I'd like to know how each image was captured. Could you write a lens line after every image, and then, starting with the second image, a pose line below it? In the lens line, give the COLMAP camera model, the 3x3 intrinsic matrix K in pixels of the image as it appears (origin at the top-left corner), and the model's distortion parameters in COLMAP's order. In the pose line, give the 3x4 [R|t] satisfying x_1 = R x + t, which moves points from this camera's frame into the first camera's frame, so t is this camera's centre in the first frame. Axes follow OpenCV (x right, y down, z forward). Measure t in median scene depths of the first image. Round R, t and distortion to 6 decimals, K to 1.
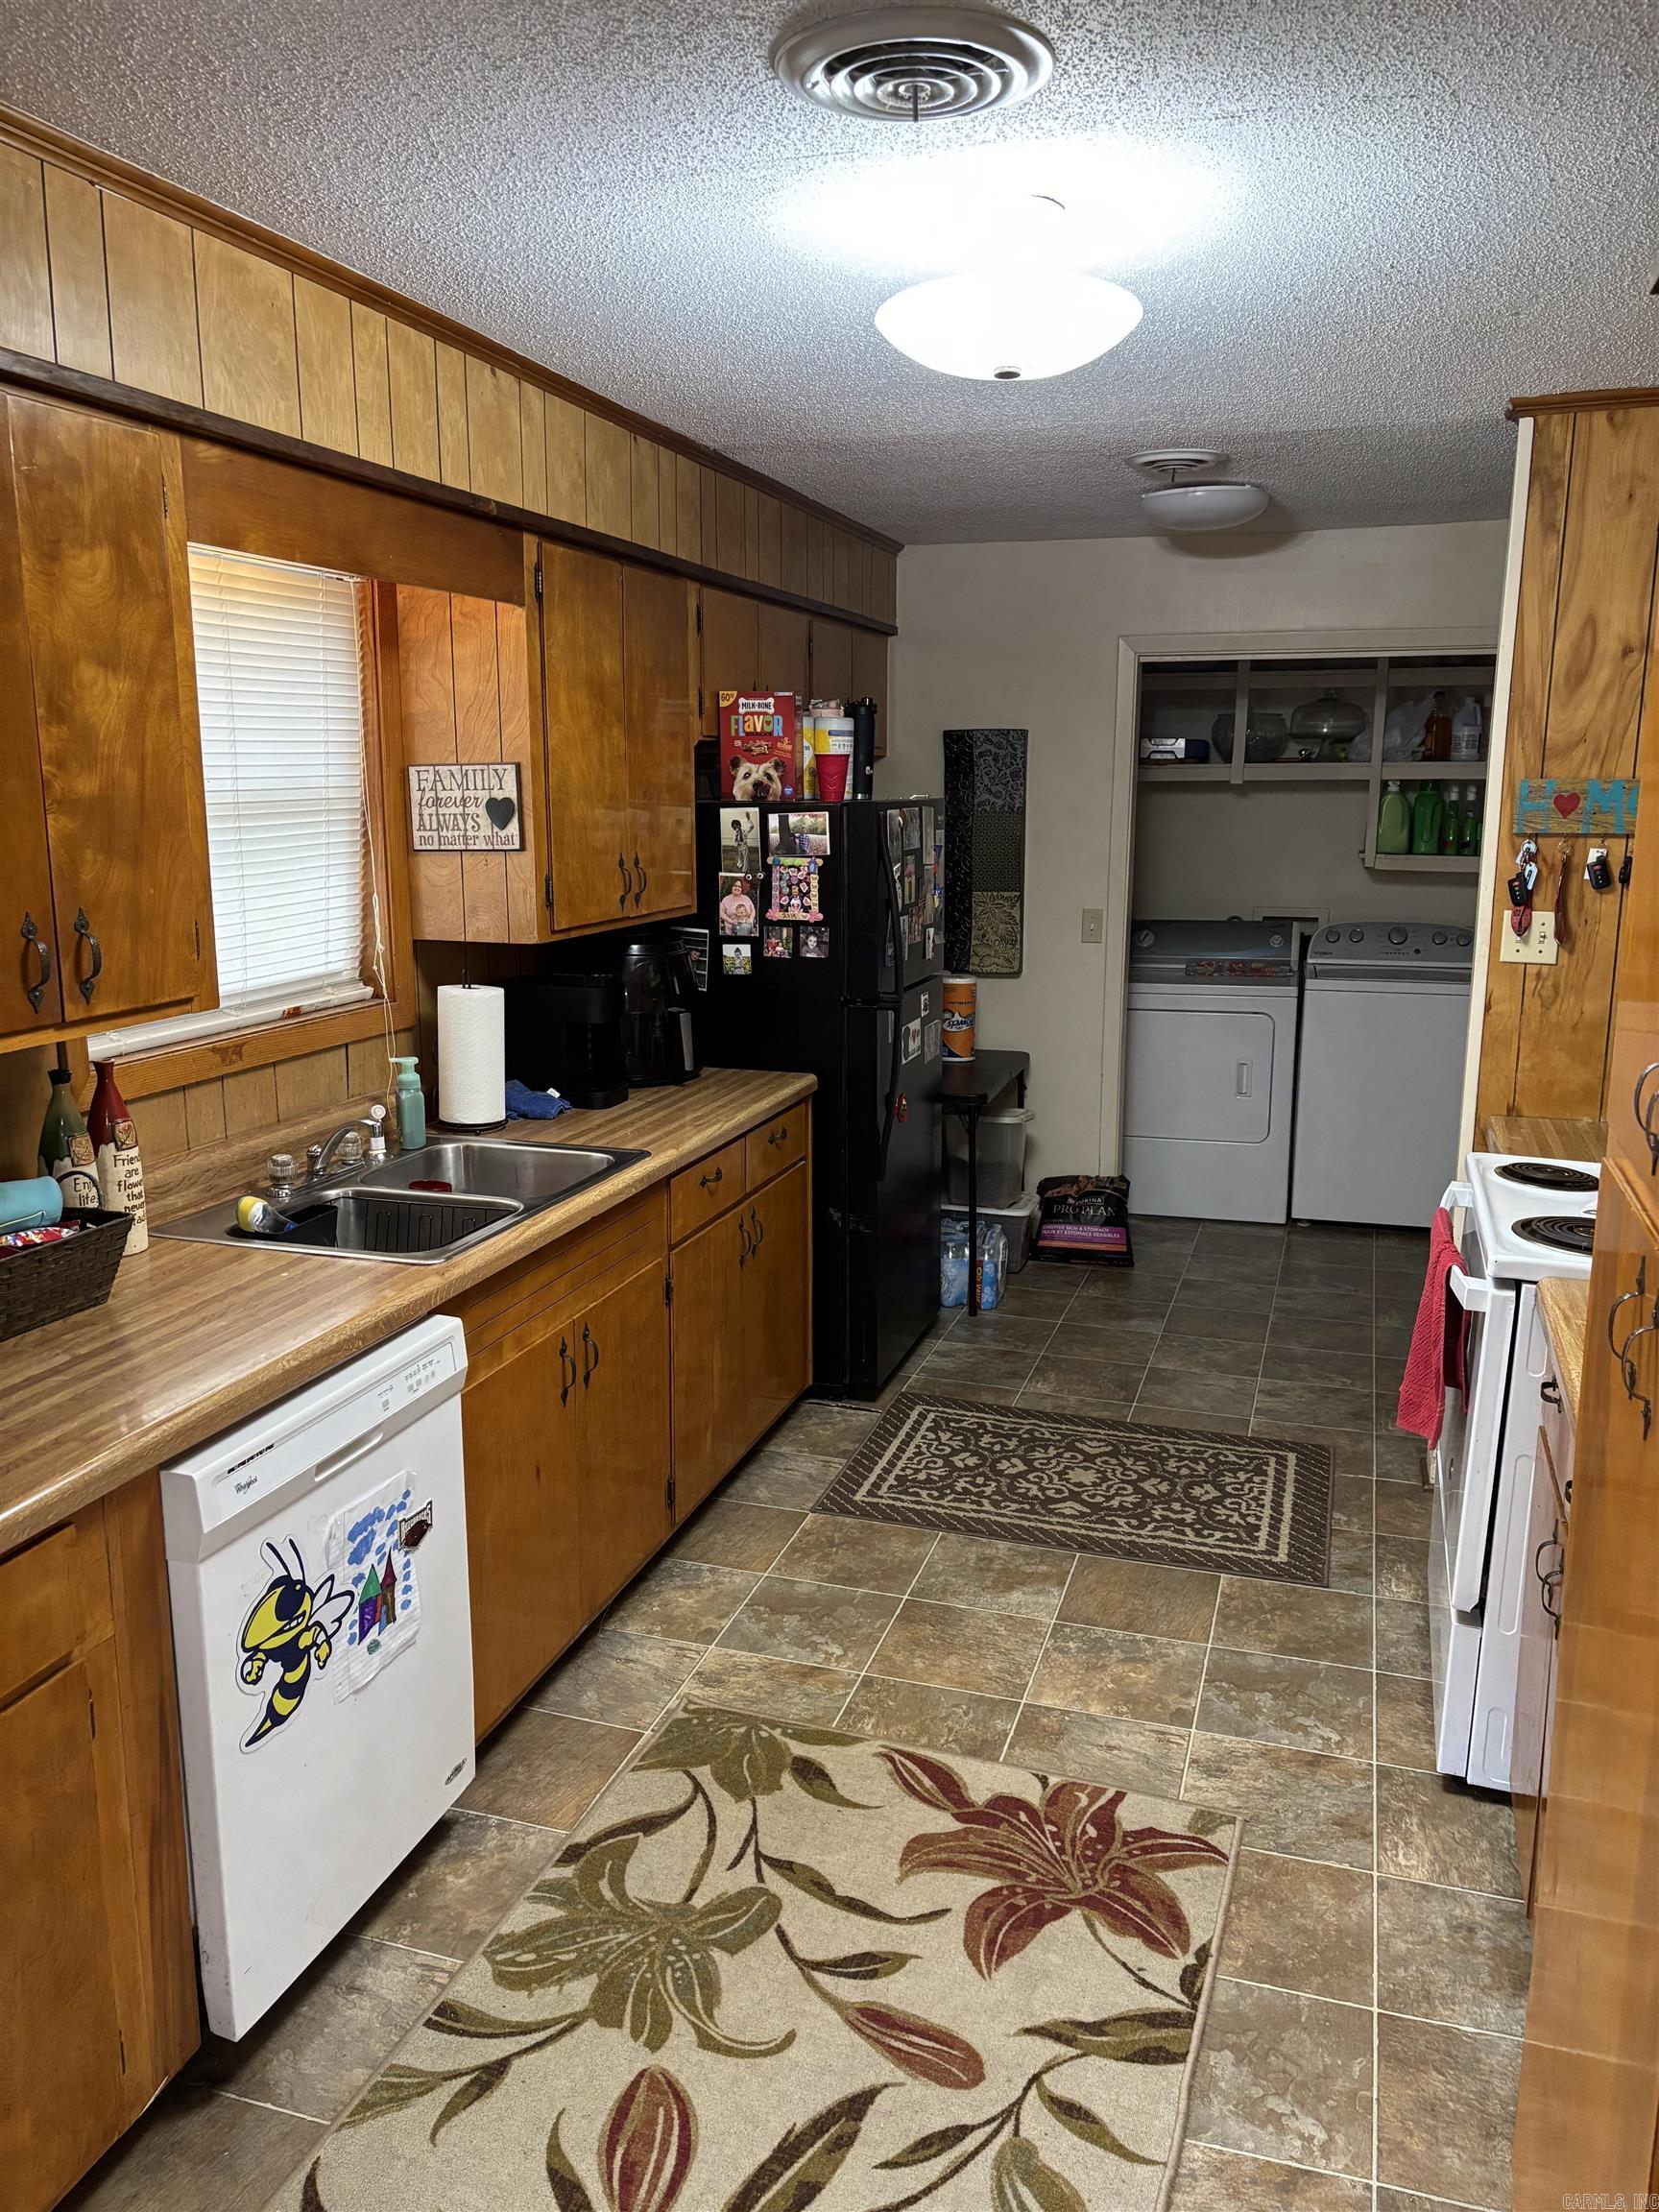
lens RADIAL K [[1672.5, 0, 836.5], [0, 1672.5, 1115.7], [0, 0, 1]] dist [0.056847, -0.056789]
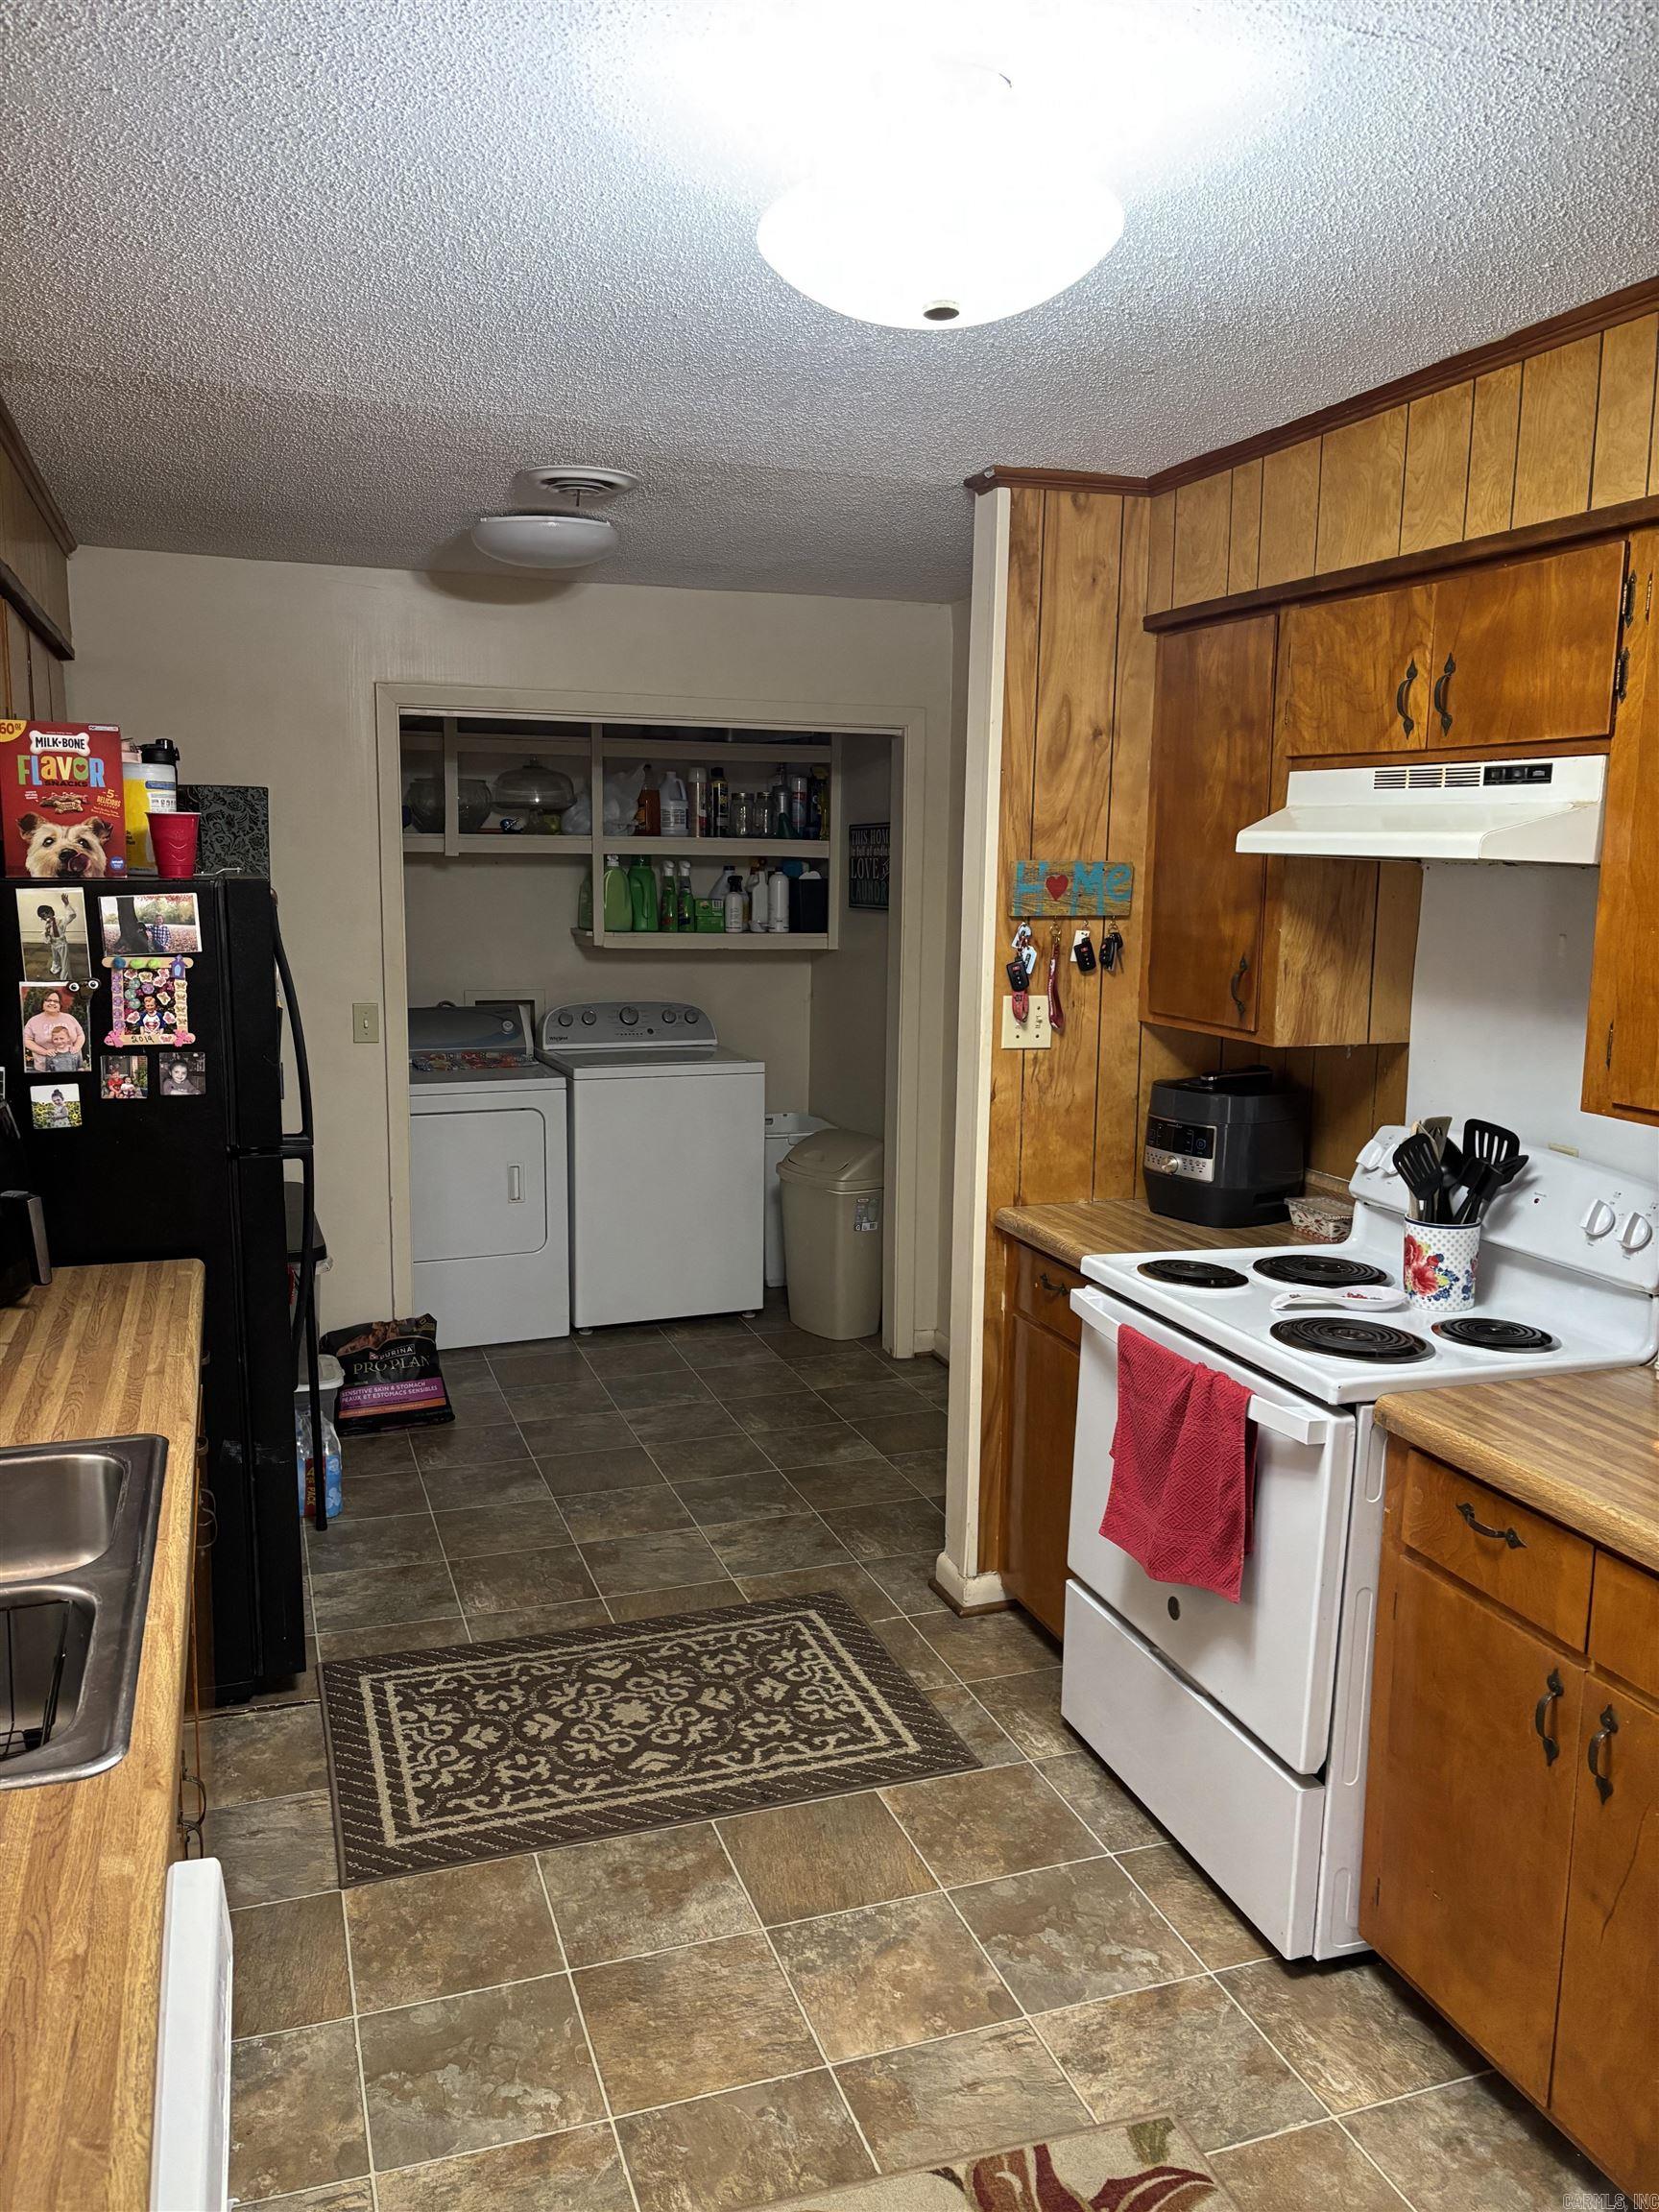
lens RADIAL K [[1672.5, 0, 836.2], [0, 1672.5, 1103.6], [0, 0, 1]] dist [0.056847, -0.056789]
pose [[0.795638, -0.082396, 0.600143, -0.232225], [0.109643, 0.993931, -0.008897, -0.056453], [-0.595767, 0.072880, 0.799844, 0.270484]]
